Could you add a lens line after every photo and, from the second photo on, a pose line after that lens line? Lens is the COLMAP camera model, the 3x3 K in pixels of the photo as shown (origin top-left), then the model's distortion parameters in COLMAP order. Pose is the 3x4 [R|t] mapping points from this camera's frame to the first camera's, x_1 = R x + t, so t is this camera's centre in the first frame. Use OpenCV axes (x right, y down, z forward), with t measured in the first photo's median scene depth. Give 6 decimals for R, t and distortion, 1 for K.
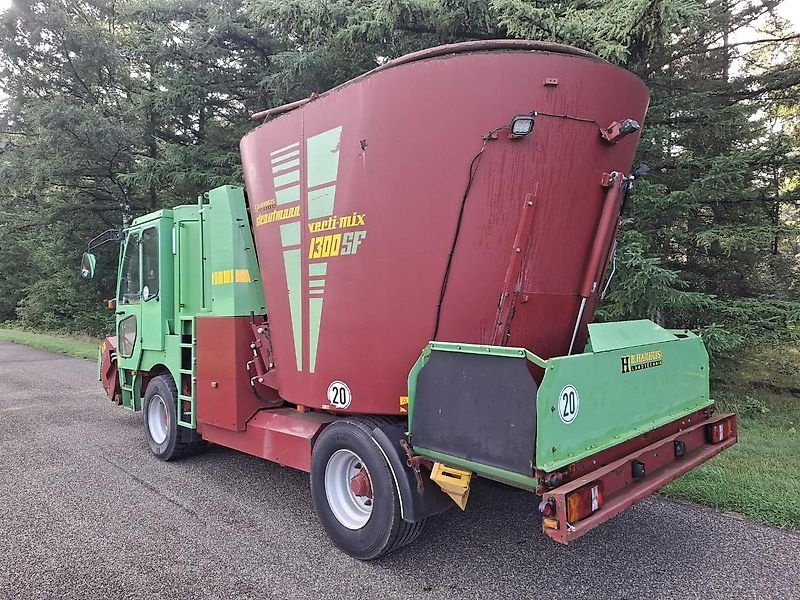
lens RADIAL K [[555.7, 0, 400.0], [0, 555.7, 300.0], [0, 0, 1]] dist [0.100673, -0.129189]
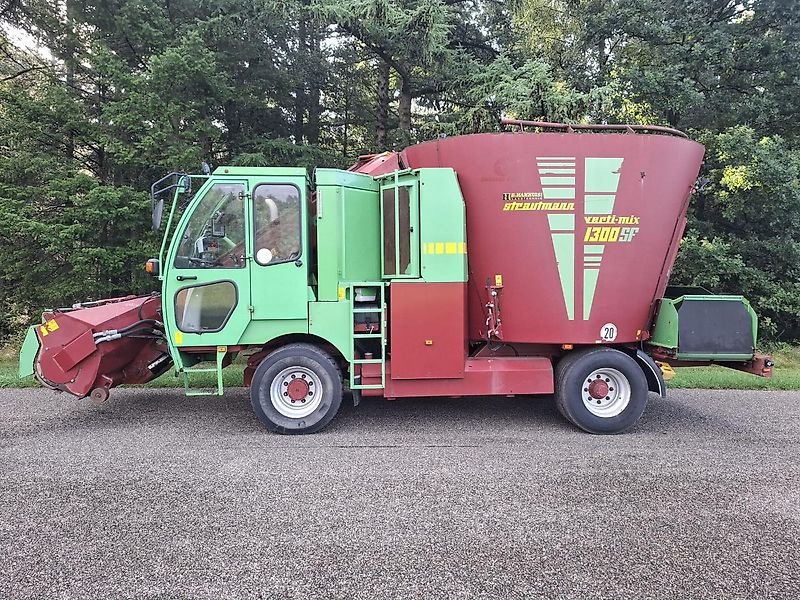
lens RADIAL K [[555.7, 0, 400.0], [0, 555.7, 300.0], [0, 0, 1]] dist [0.100673, -0.129189]
pose [[0.644202, -0.012817, 0.764748, -1.604430], [-0.016546, 0.999392, 0.030687, 0.041371], [-0.764677, -0.032422, 0.643598, 0.431527]]
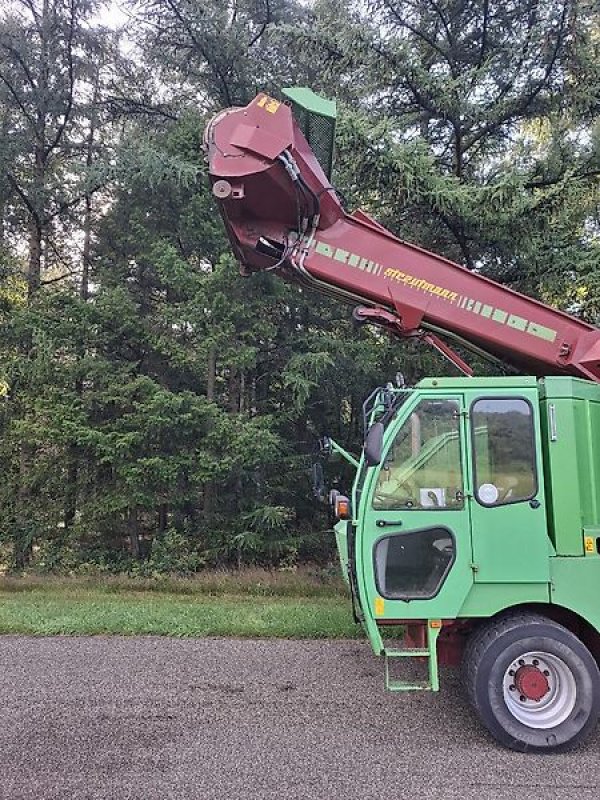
lens RADIAL K [[555.7, 0, 301.3], [0, 555.7, 406.1], [0, 0, 1]] dist [0.100673, -0.129189]
pose [[0.713652, 0.093988, 0.694167, -1.744262], [-0.018748, 0.993166, -0.115198, -0.056959], [-0.700250, 0.069197, 0.710536, 1.100307]]
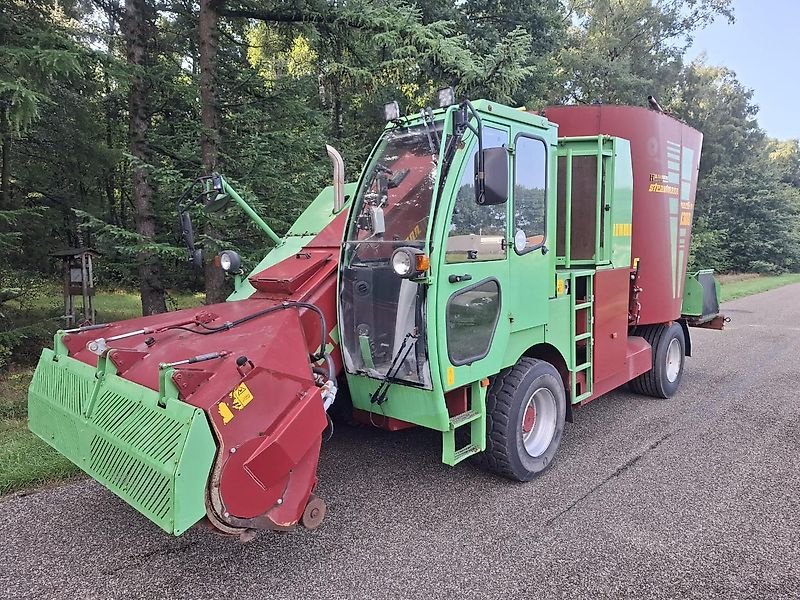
lens RADIAL K [[555.7, 0, 400.0], [0, 555.7, 300.0], [0, 0, 1]] dist [0.100673, -0.129189]
pose [[-0.062531, -0.088697, 0.994094, -1.719411], [-0.002218, 0.996053, 0.088733, -0.003721], [-0.998041, 0.003344, -0.062481, 1.902307]]
